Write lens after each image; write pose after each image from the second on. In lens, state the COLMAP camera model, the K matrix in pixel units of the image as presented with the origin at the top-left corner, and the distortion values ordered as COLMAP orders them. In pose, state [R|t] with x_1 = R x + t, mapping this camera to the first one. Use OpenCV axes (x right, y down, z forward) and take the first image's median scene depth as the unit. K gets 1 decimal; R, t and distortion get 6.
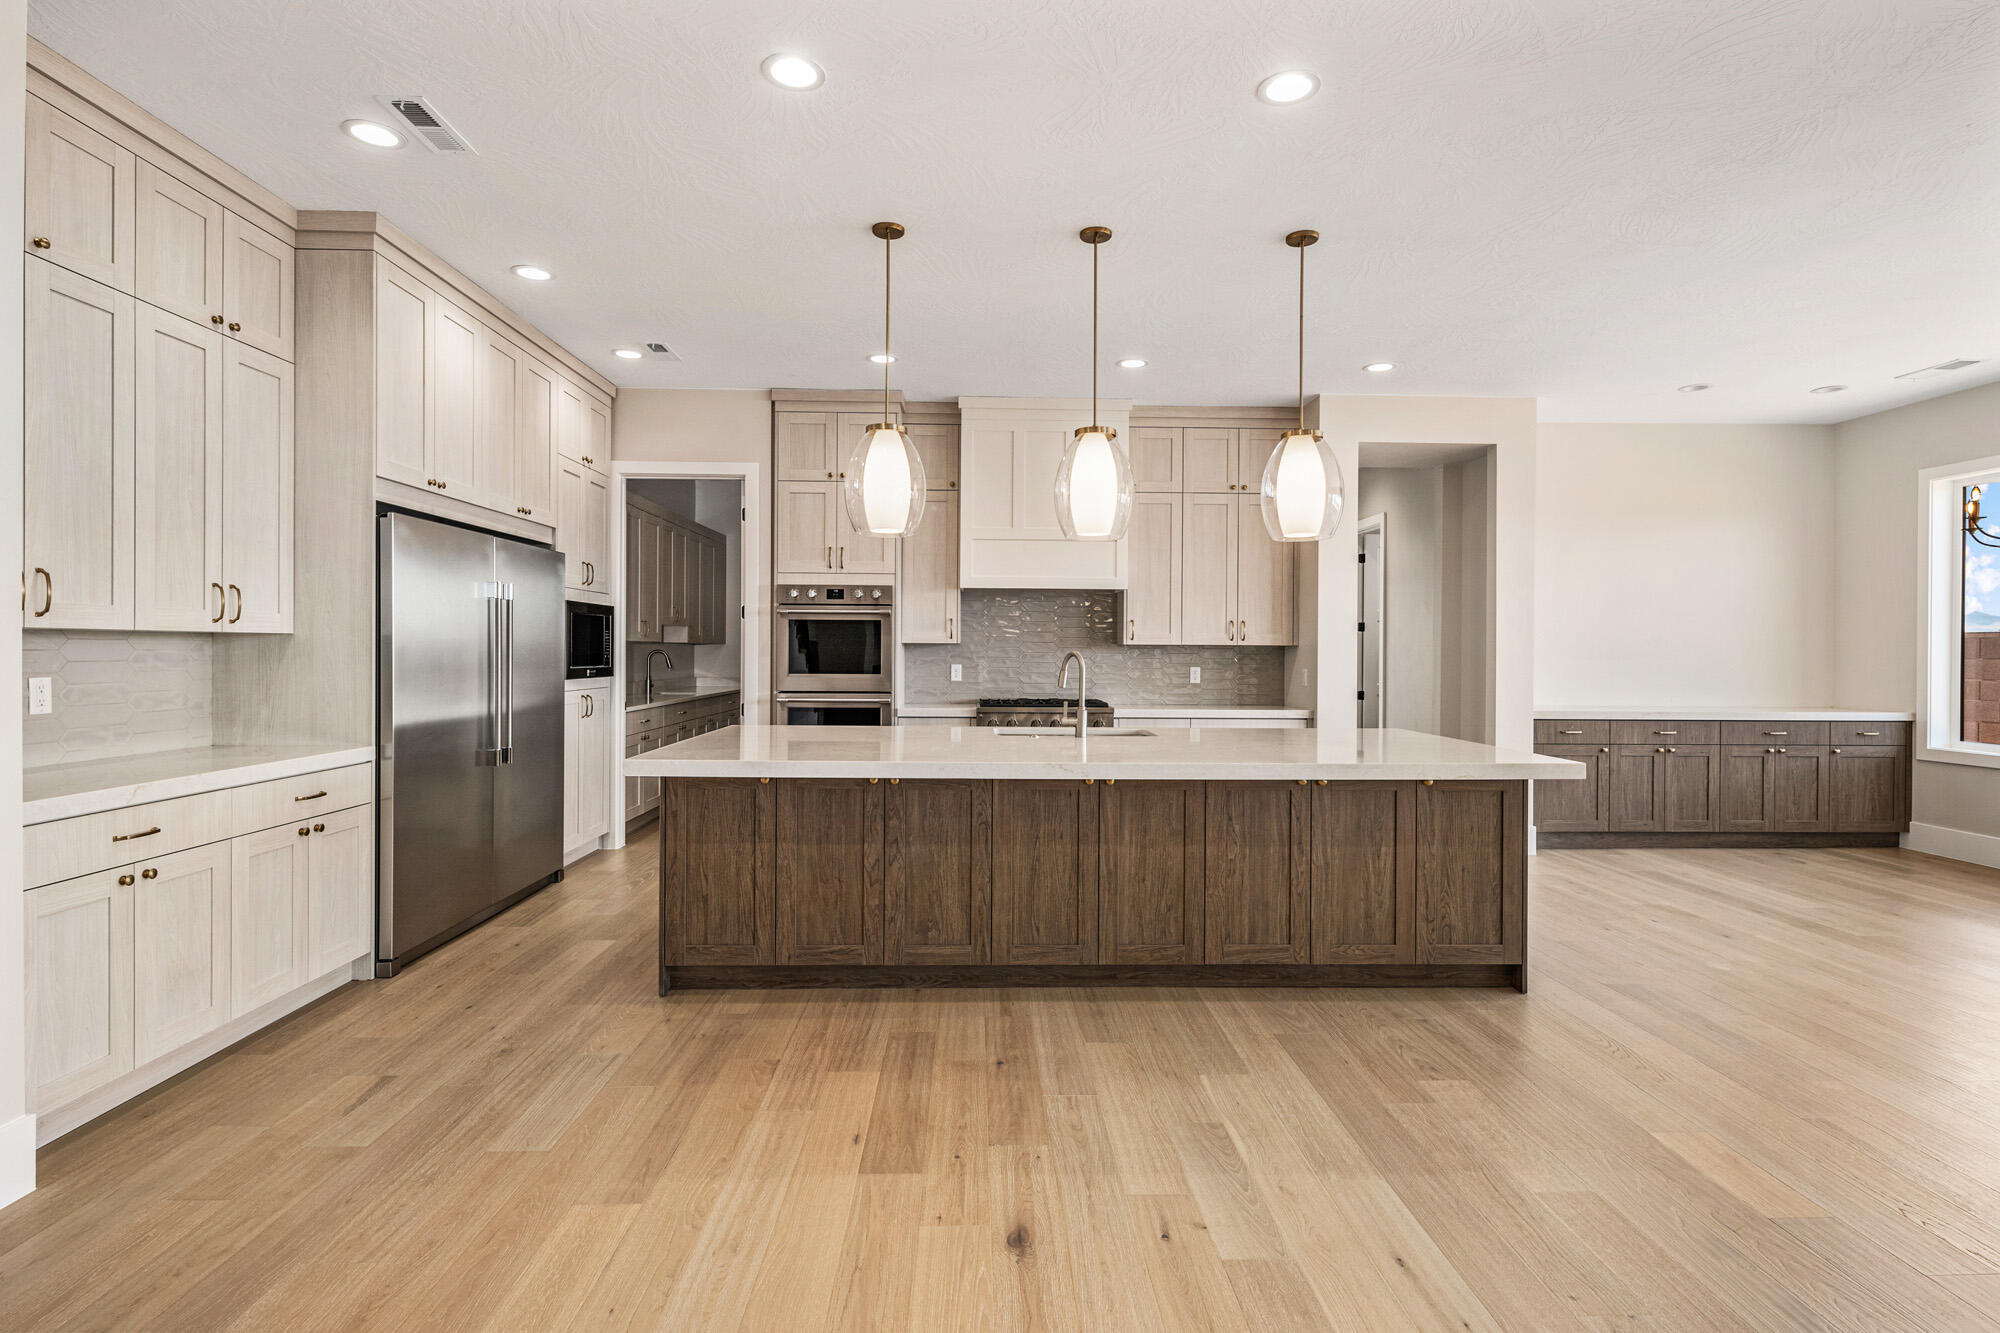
lens RADIAL K [[980.5, 0, 999.1], [0, 980.5, 655.6], [0, 0, 1]] dist [0.004794, -0.003911]
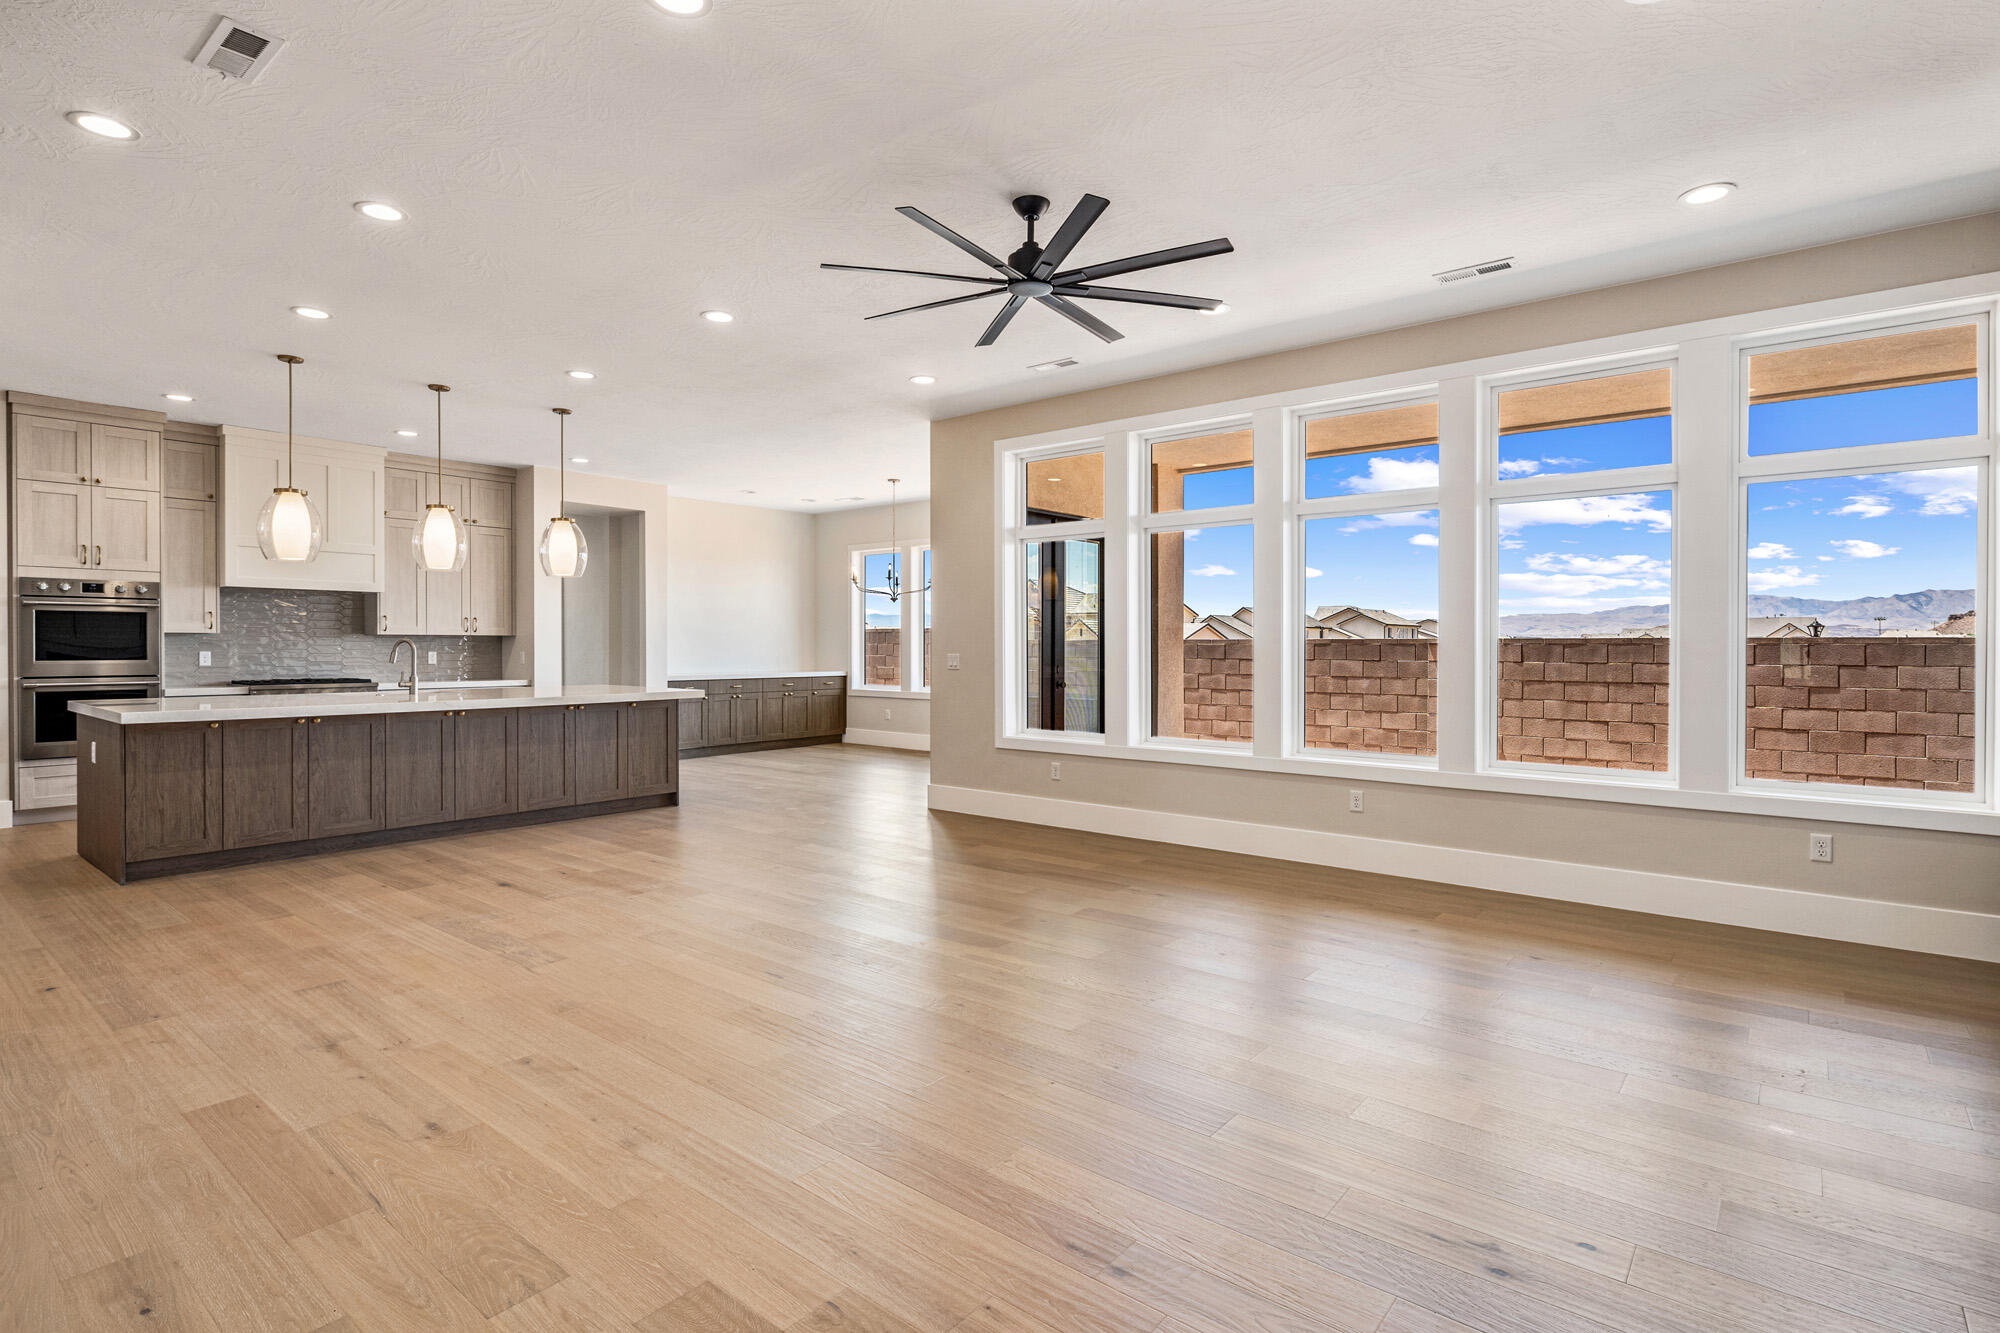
lens RADIAL K [[980.5, 0, 1001.0], [0, 980.5, 654.7], [0, 0, 1]] dist [0.004794, -0.003911]
pose [[0.652948, -0.012419, 0.757301, -0.336821], [0.005626, 0.999918, 0.011547, 0.005388], [-0.757382, -0.003279, 0.652964, -0.498897]]
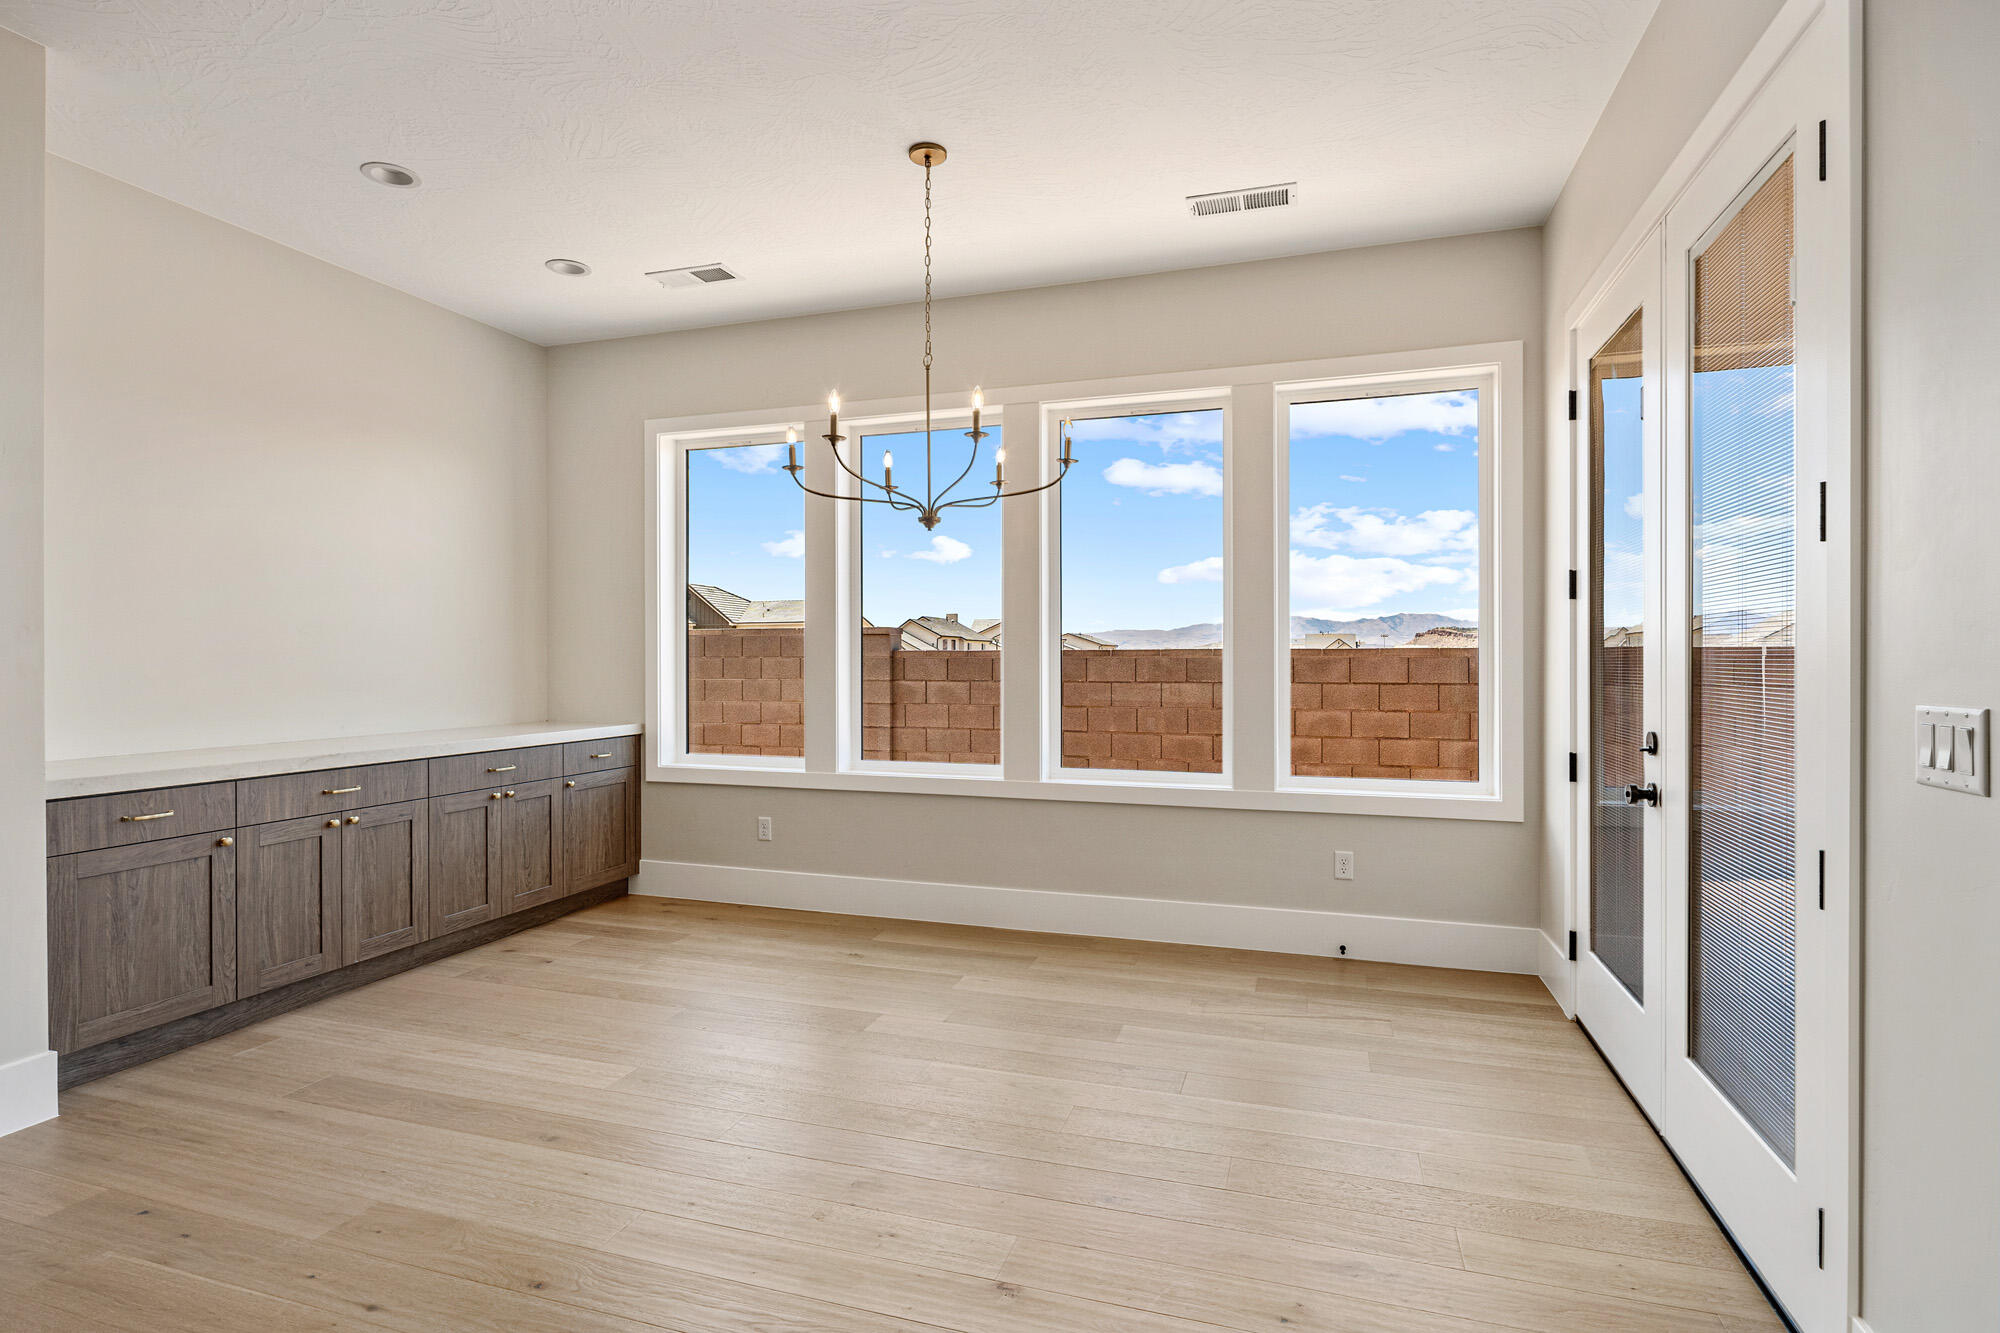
lens RADIAL K [[980.5, 0, 998.3], [0, 980.5, 661.5], [0, 0, 1]] dist [0.004794, -0.003911]
pose [[0.337630, -0.009548, 0.941231, 0.286348], [0.007202, 0.999945, 0.007560, 0.003738], [-0.941251, 0.004227, 0.337680, 0.470960]]
